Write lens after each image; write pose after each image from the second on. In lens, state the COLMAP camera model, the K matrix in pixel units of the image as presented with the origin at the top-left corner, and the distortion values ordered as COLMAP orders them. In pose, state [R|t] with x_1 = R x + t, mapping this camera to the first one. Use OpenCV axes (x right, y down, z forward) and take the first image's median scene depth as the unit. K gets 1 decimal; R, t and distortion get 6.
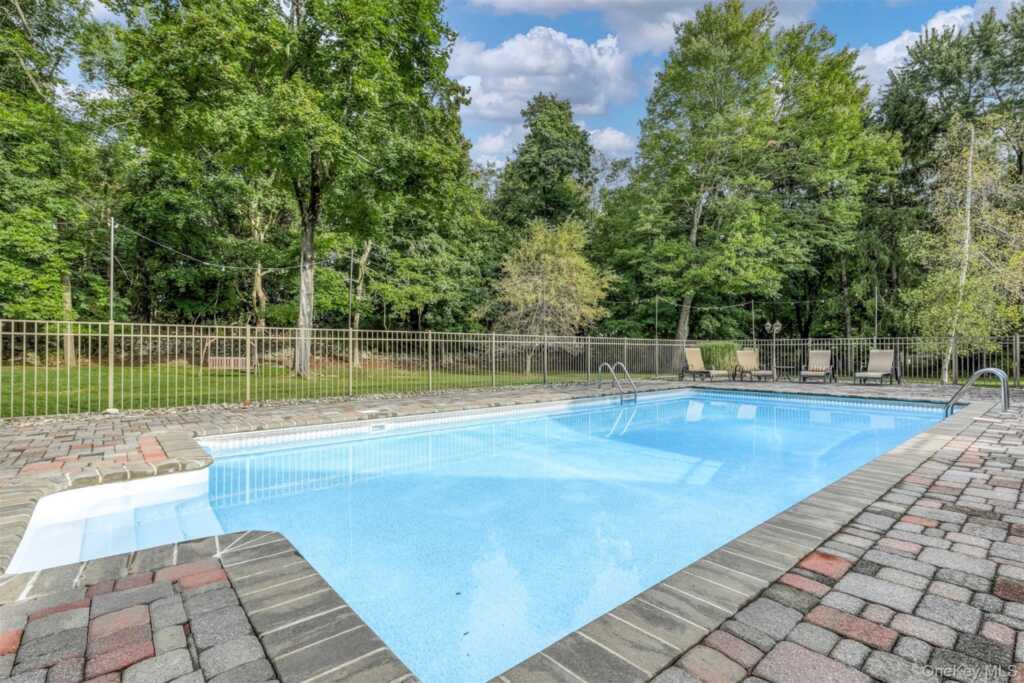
lens RADIAL K [[471.0, 0, 512.0], [0, 471.0, 341.5], [0, 0, 1]] dist [0.000814, 0.000110]
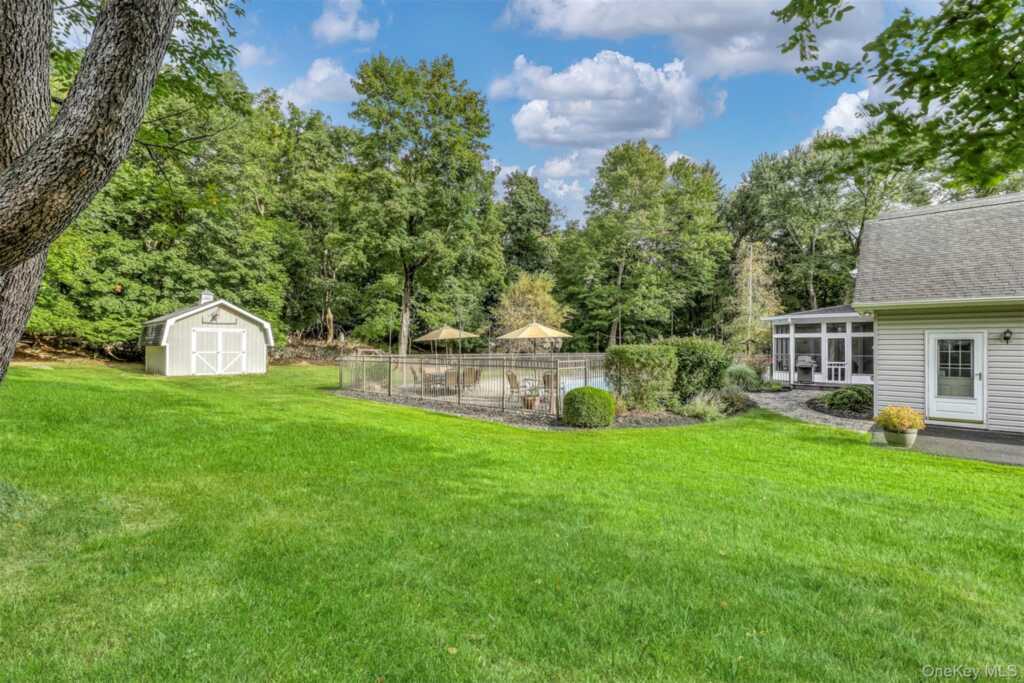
lens RADIAL K [[462.4, 0, 512.0], [0, 462.4, 341.5], [0, 0, 1]] dist [-0.000319, -0.000021]
pose [[0.991681, 0.006696, 0.128544, -0.171474], [-0.007717, 0.999943, 0.007443, -0.035741], [-0.128486, -0.008373, 0.991676, -0.502916]]
